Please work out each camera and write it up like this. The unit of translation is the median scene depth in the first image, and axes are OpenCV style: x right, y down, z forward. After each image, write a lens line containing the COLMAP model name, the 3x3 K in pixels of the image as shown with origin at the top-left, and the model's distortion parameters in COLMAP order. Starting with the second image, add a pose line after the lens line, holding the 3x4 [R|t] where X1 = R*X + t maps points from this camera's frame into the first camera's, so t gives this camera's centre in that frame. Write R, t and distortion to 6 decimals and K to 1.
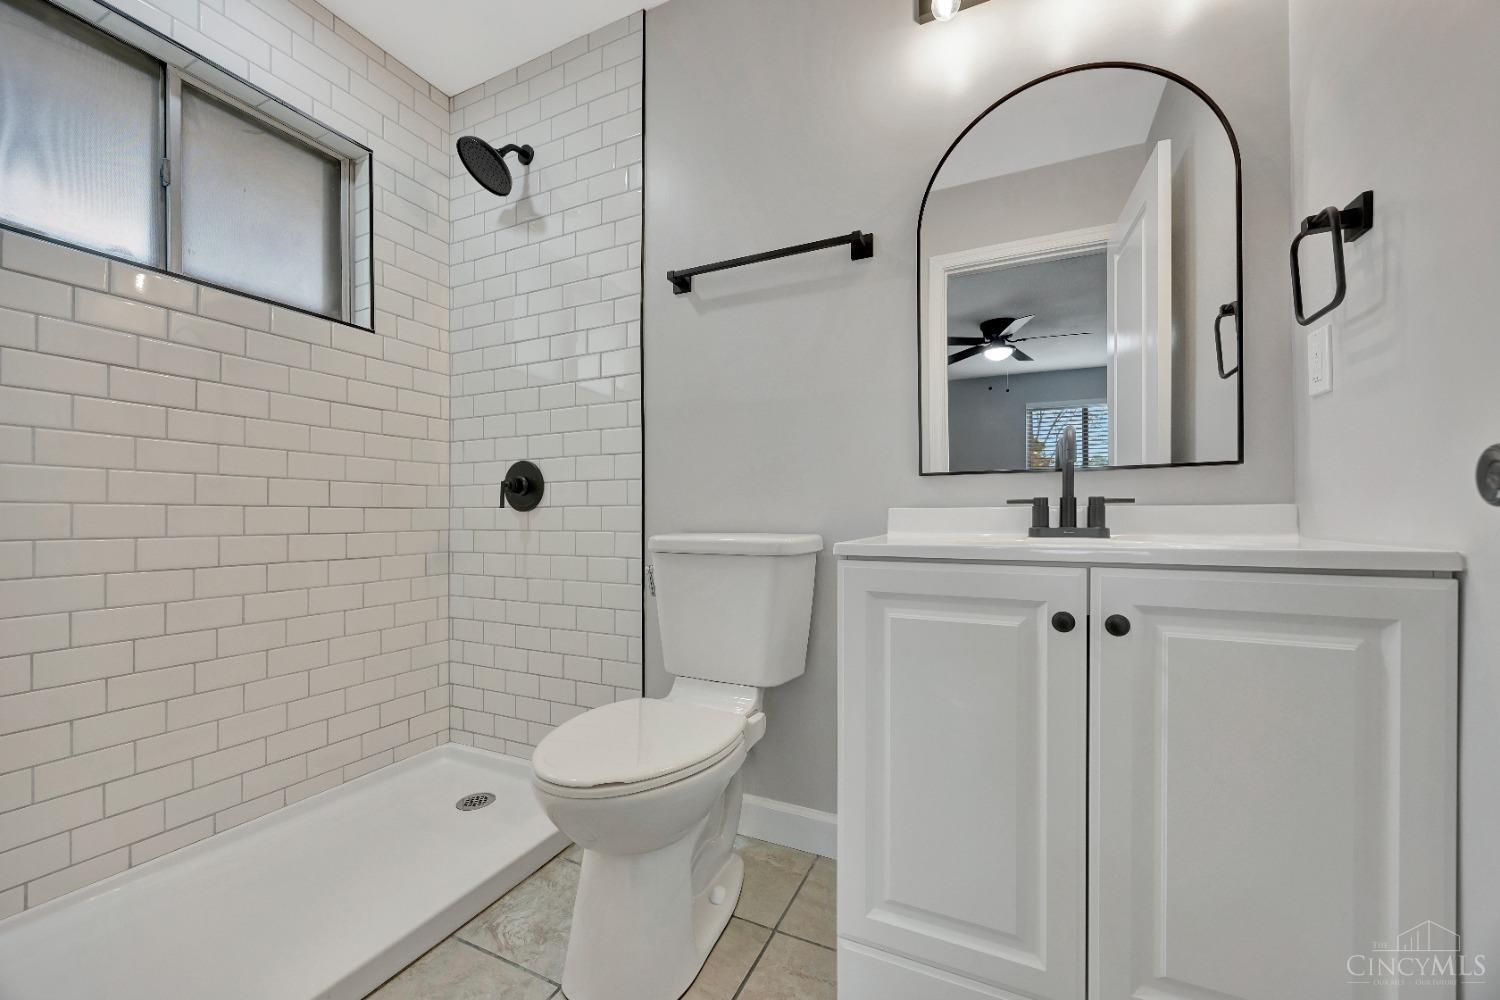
lens RADIAL K [[589.9, 0, 744.7], [0, 589.9, 463.1], [0, 0, 1]] dist [-0.026387, -0.000149]
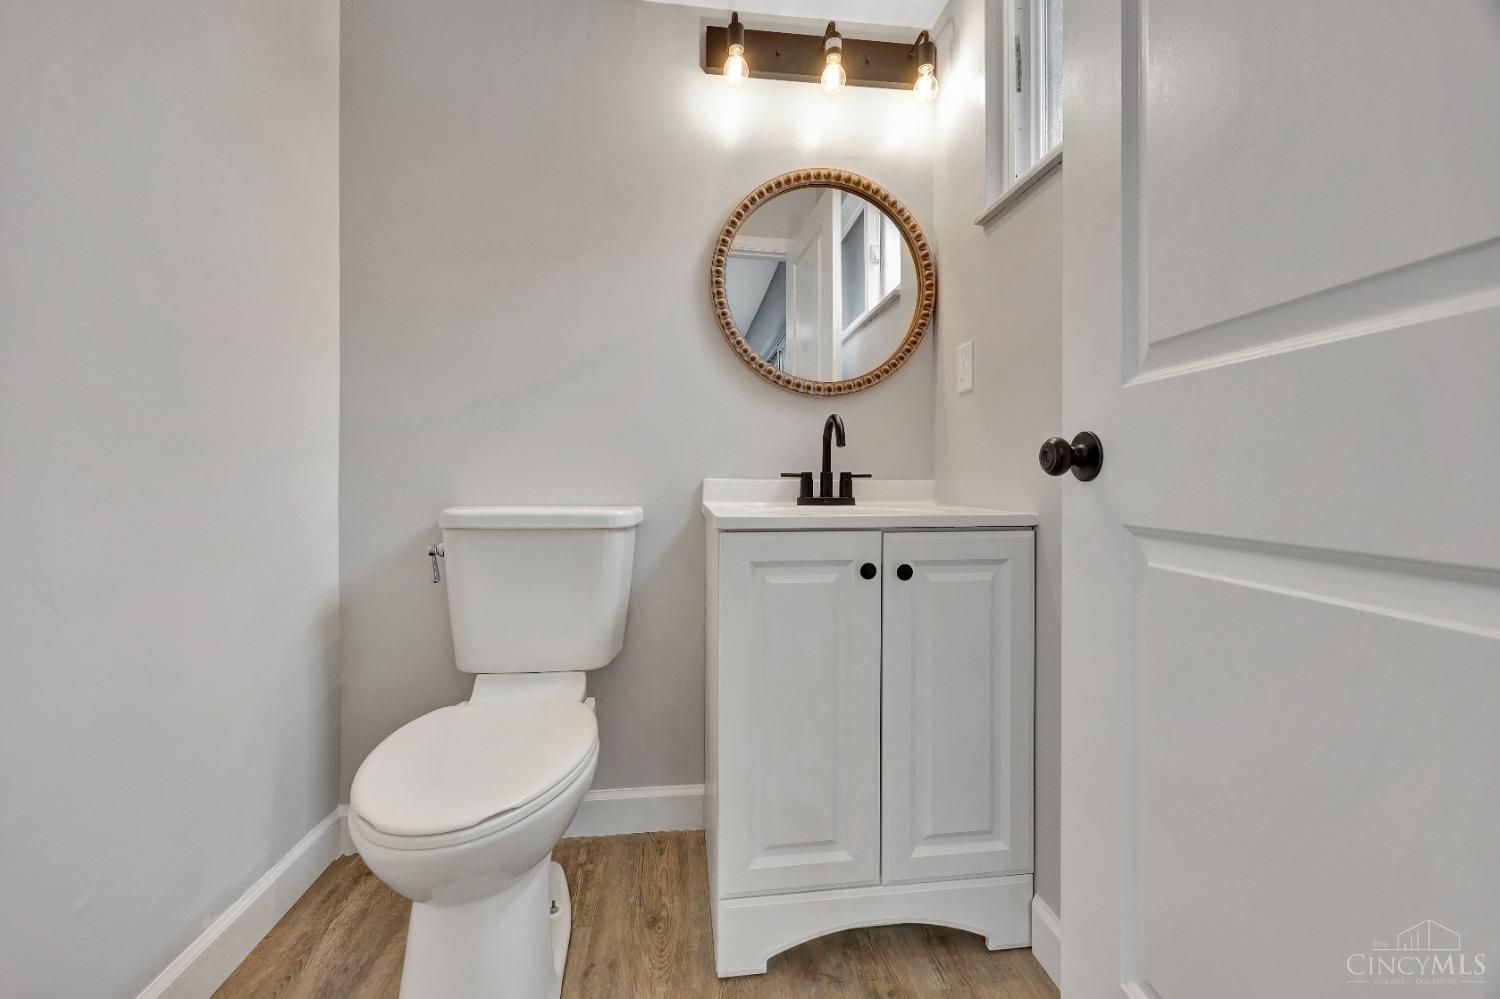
lens RADIAL K [[580.2, 0, 746.6], [0, 580.2, 475.5], [0, 0, 1]] dist [0.000104, -0.000051]
pose [[0.846747, 0.011542, 0.531870, -0.222900], [-0.050610, 0.996978, 0.058936, 0.005928], [-0.529583, -0.076822, 0.844772, 0.102313]]
